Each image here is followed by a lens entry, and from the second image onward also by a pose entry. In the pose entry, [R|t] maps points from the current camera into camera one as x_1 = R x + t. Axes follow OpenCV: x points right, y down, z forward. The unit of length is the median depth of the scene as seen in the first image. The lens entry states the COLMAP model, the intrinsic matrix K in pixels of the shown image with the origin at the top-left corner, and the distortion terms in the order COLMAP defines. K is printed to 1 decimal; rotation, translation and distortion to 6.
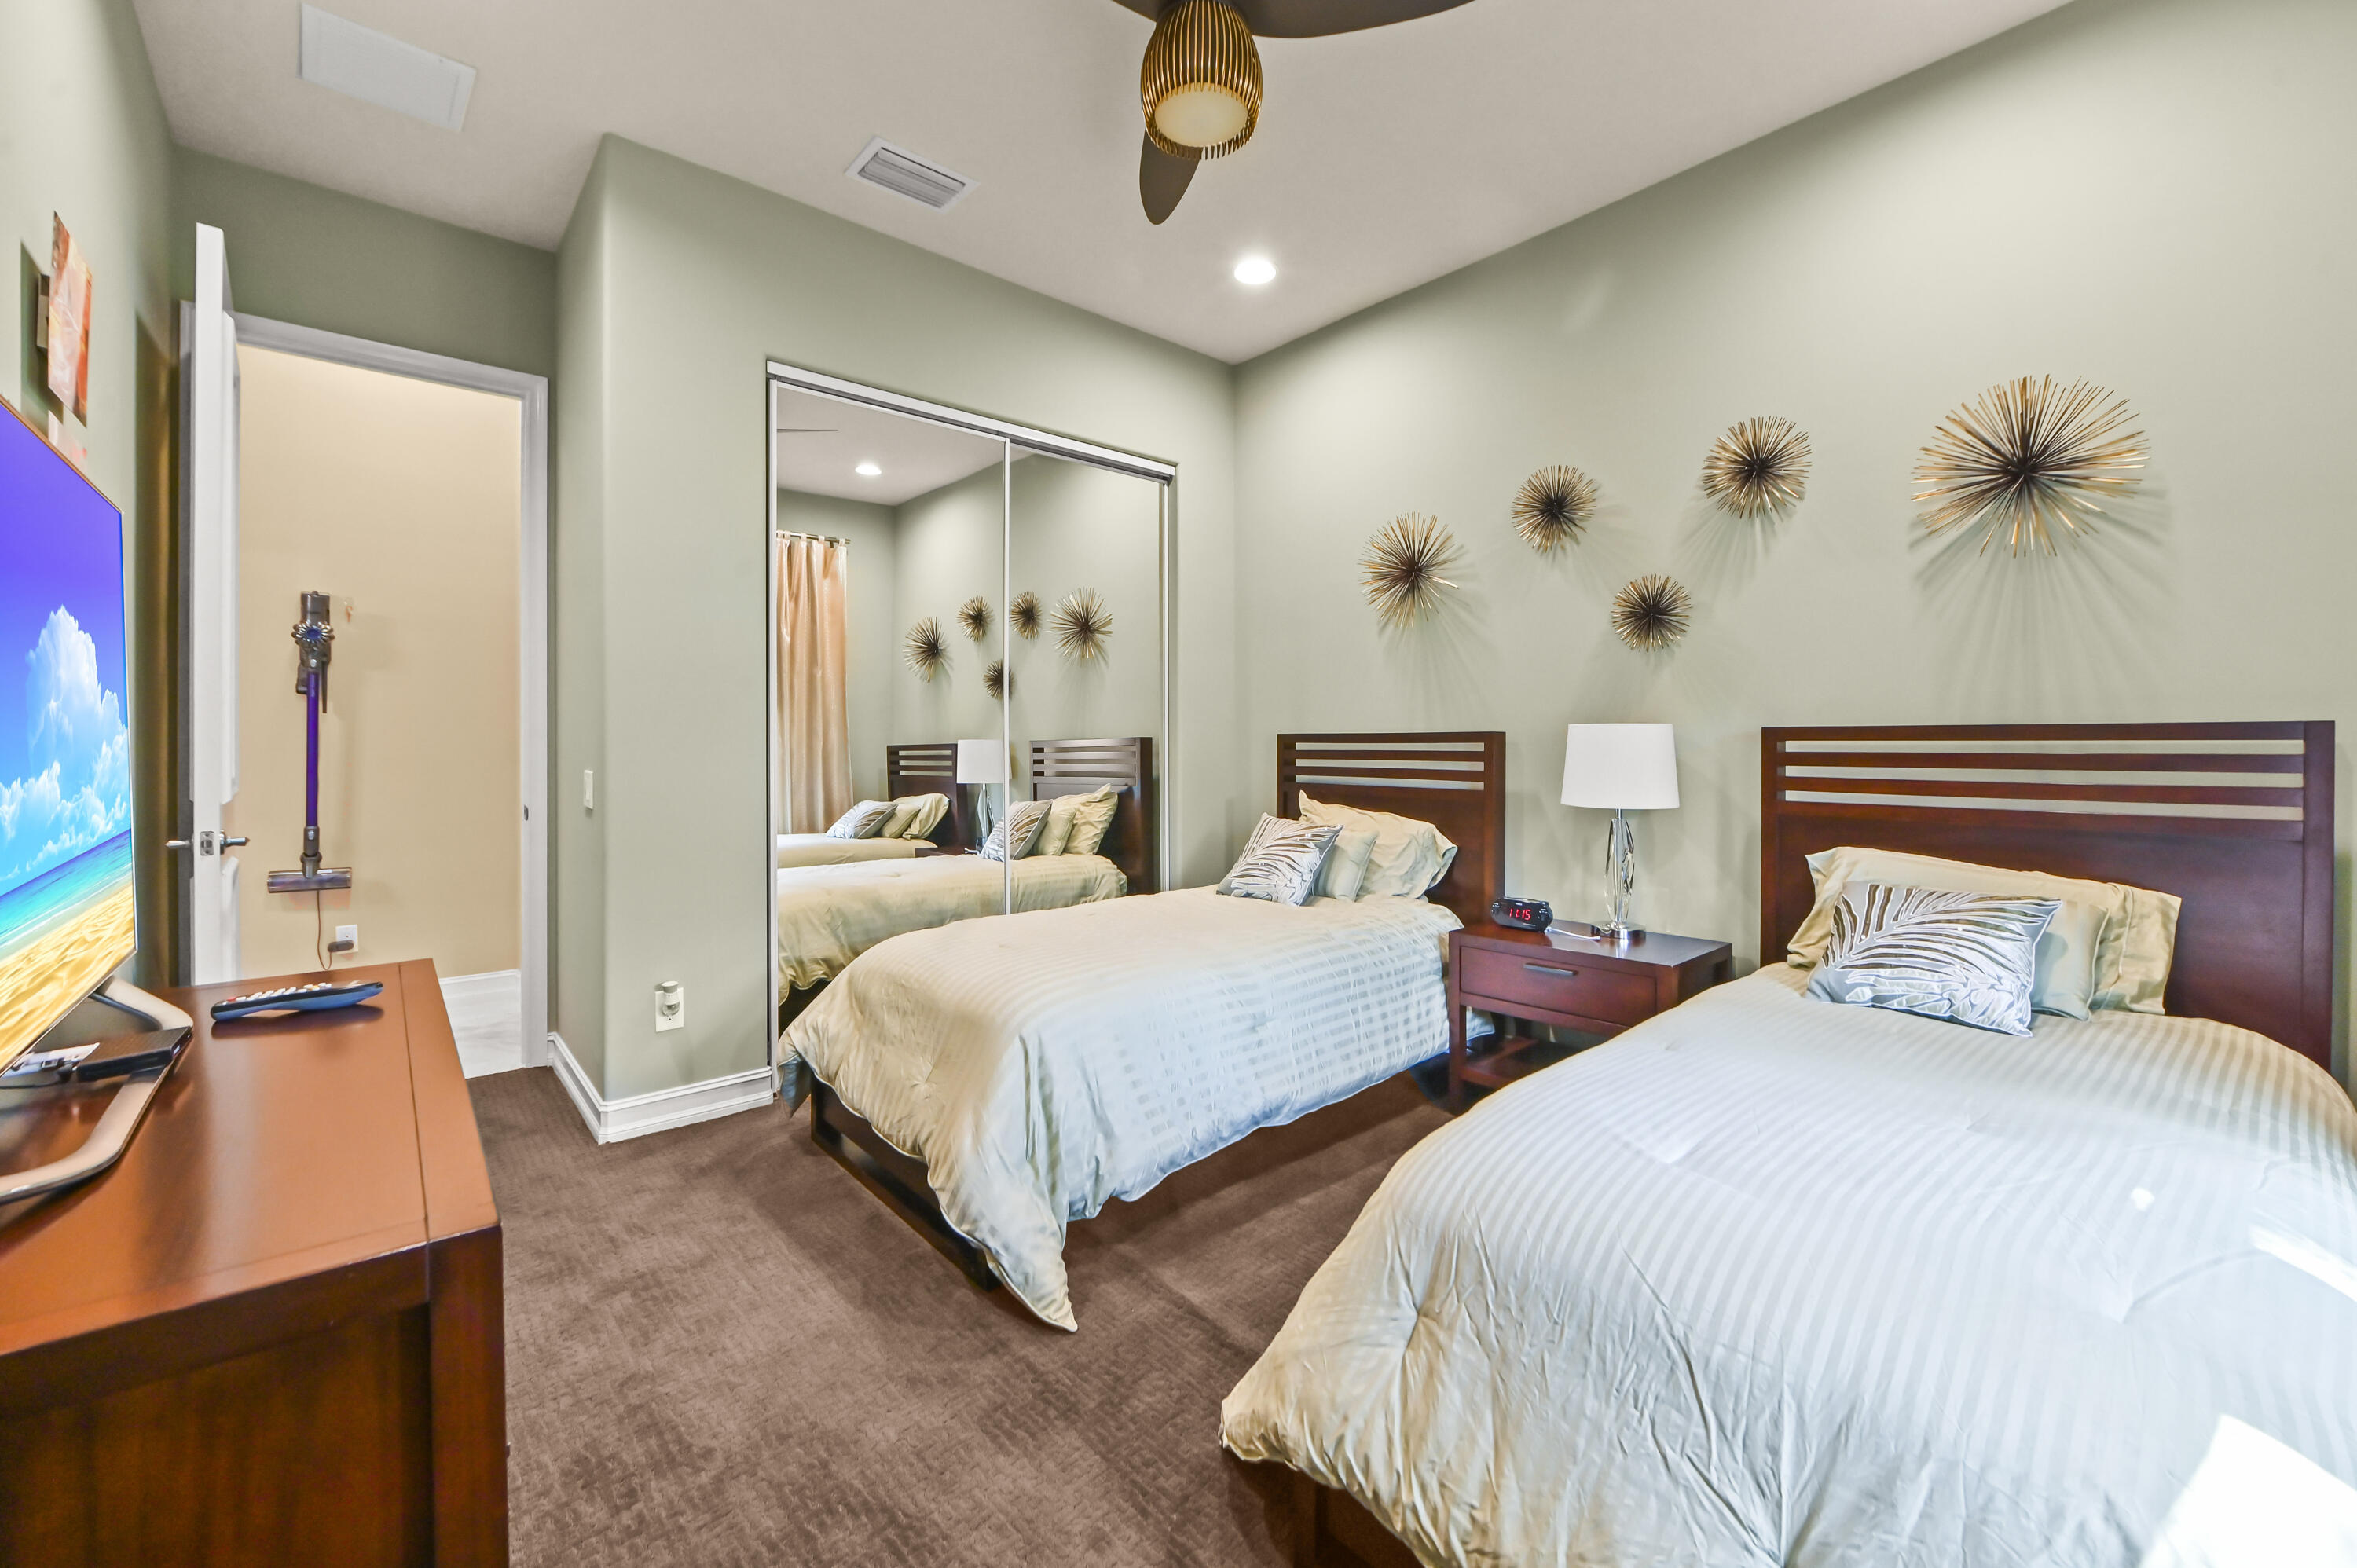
lens RADIAL K [[955.9, 0, 1181.3], [0, 955.9, 756.0], [0, 0, 1]] dist [-0.009311, -0.000181]
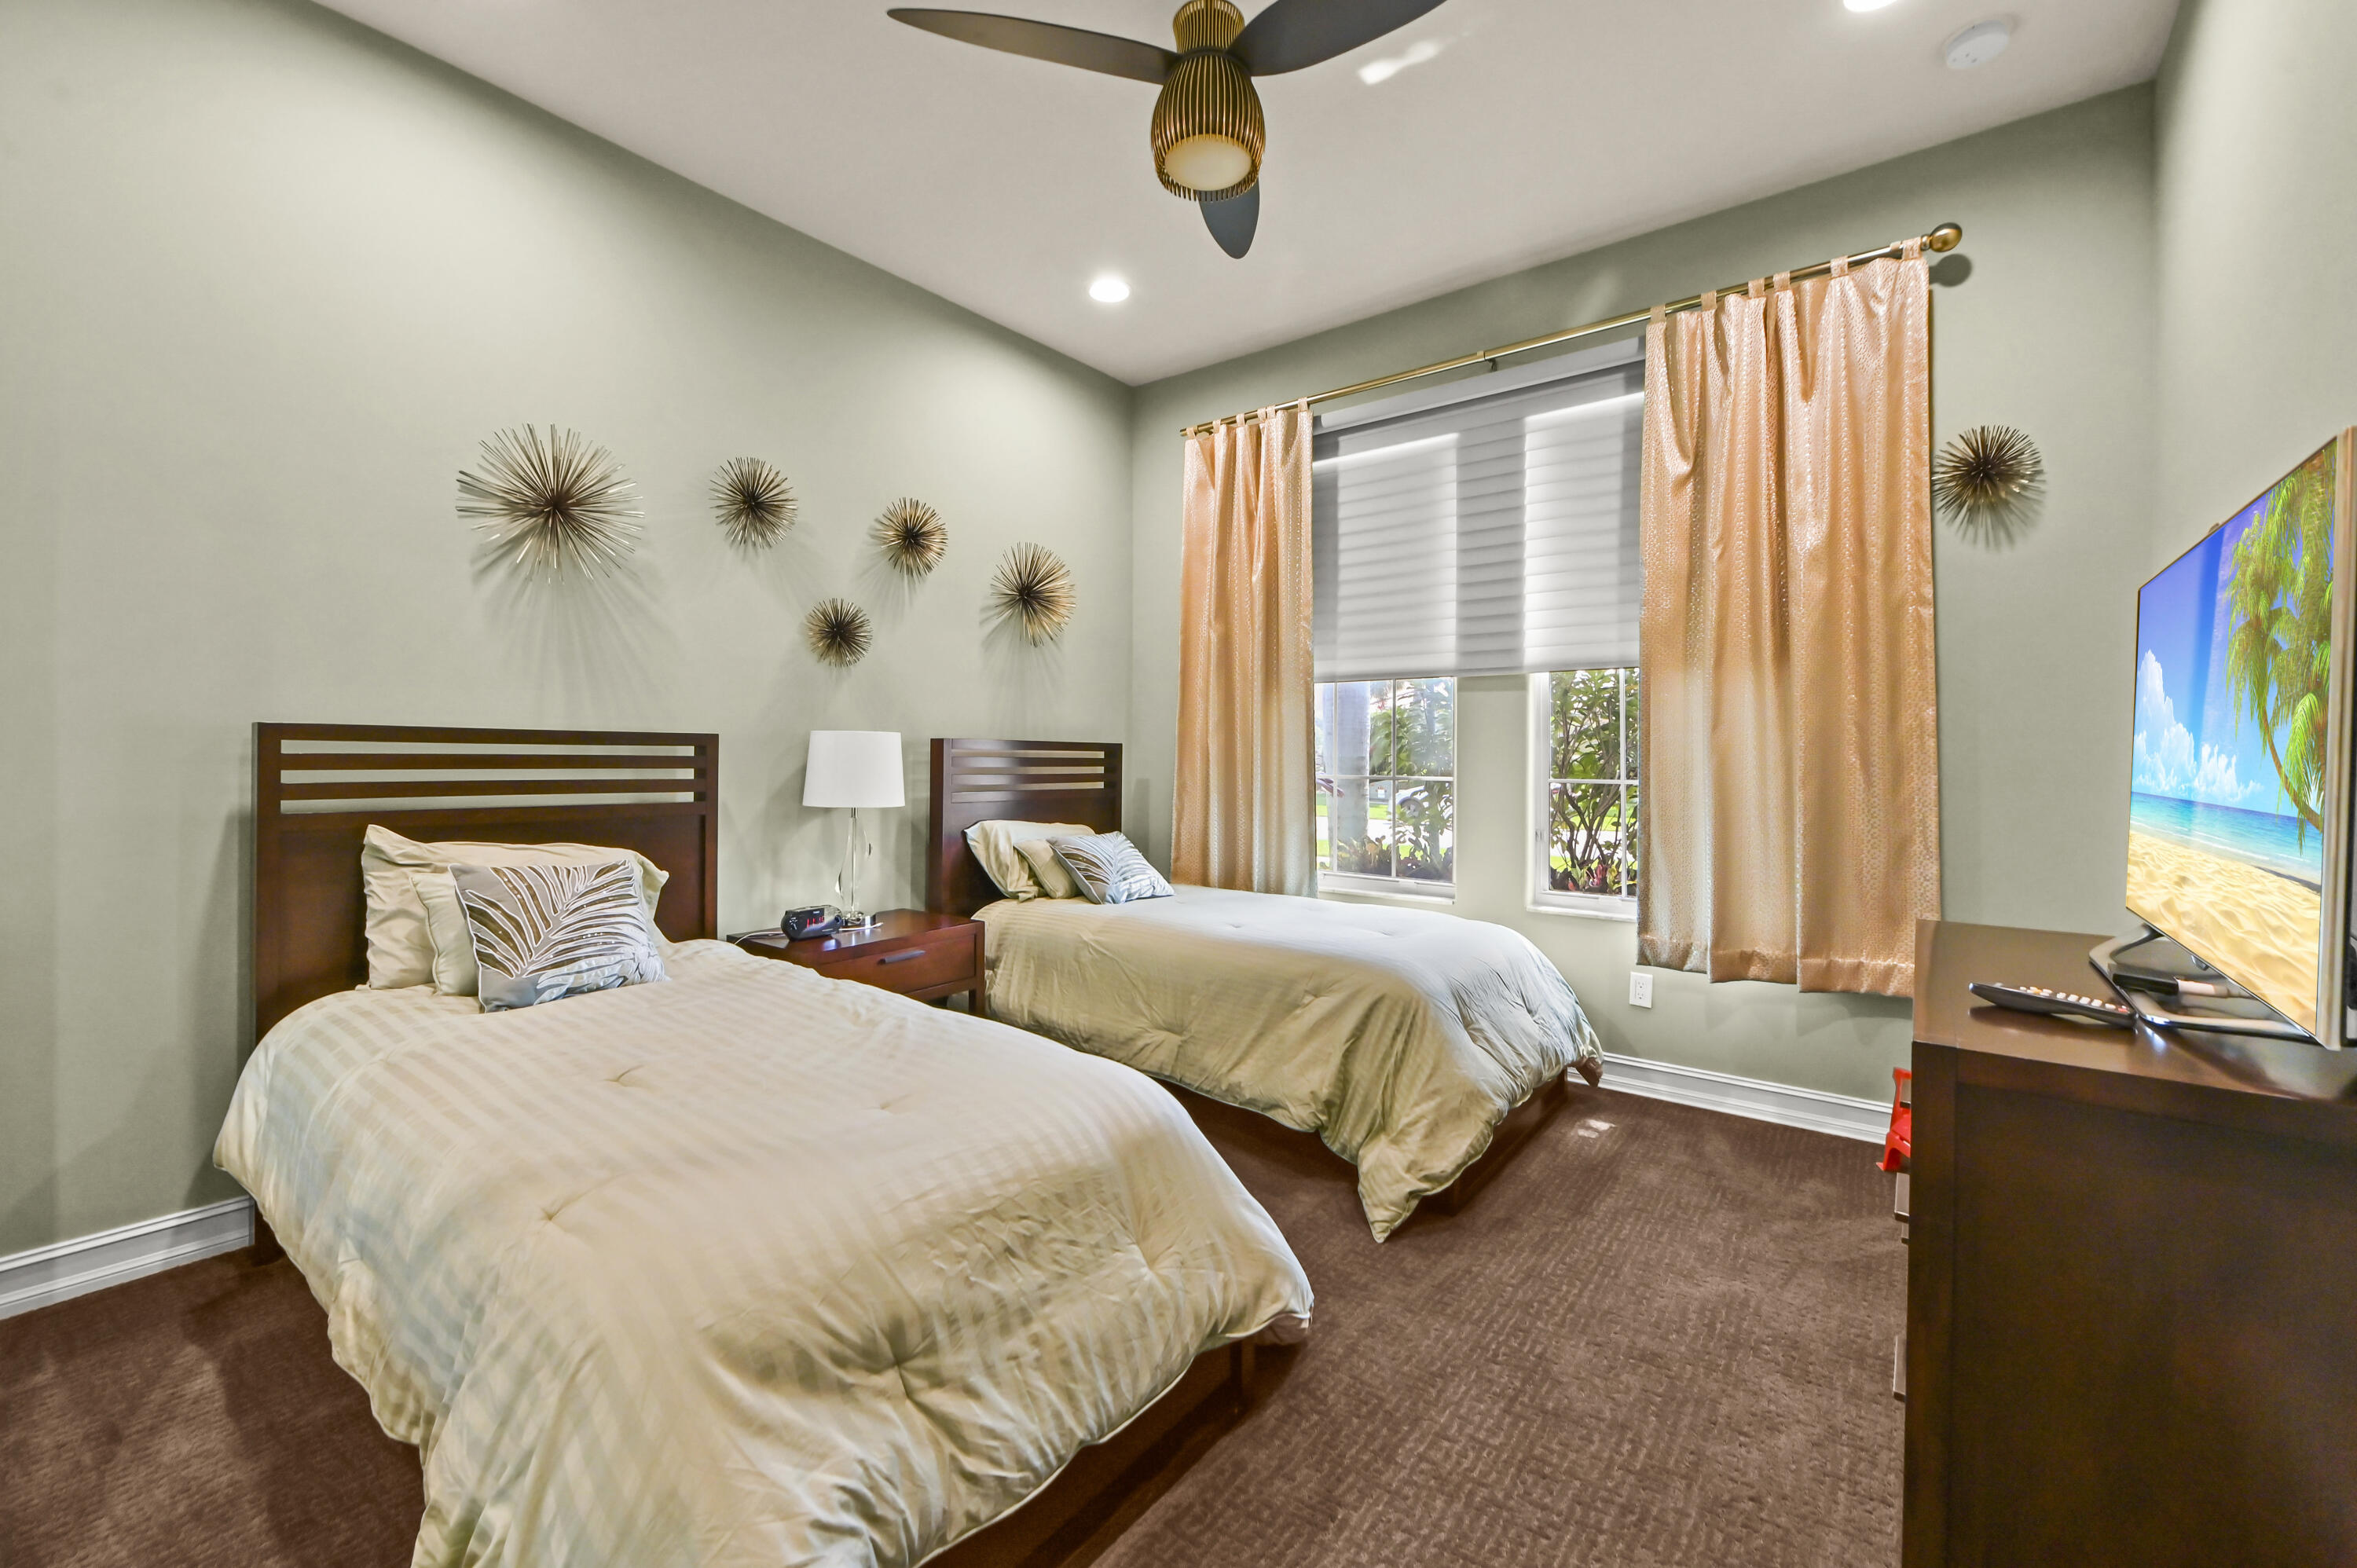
lens RADIAL K [[955.9, 0, 1181.3], [0, 955.9, 756.0], [0, 0, 1]] dist [-0.009311, -0.000181]
pose [[-0.207697, -0.002199, 0.978191, -0.623429], [0.000361, 0.999997, 0.002325, -0.006899], [-0.978193, 0.000836, -0.207696, 0.761771]]
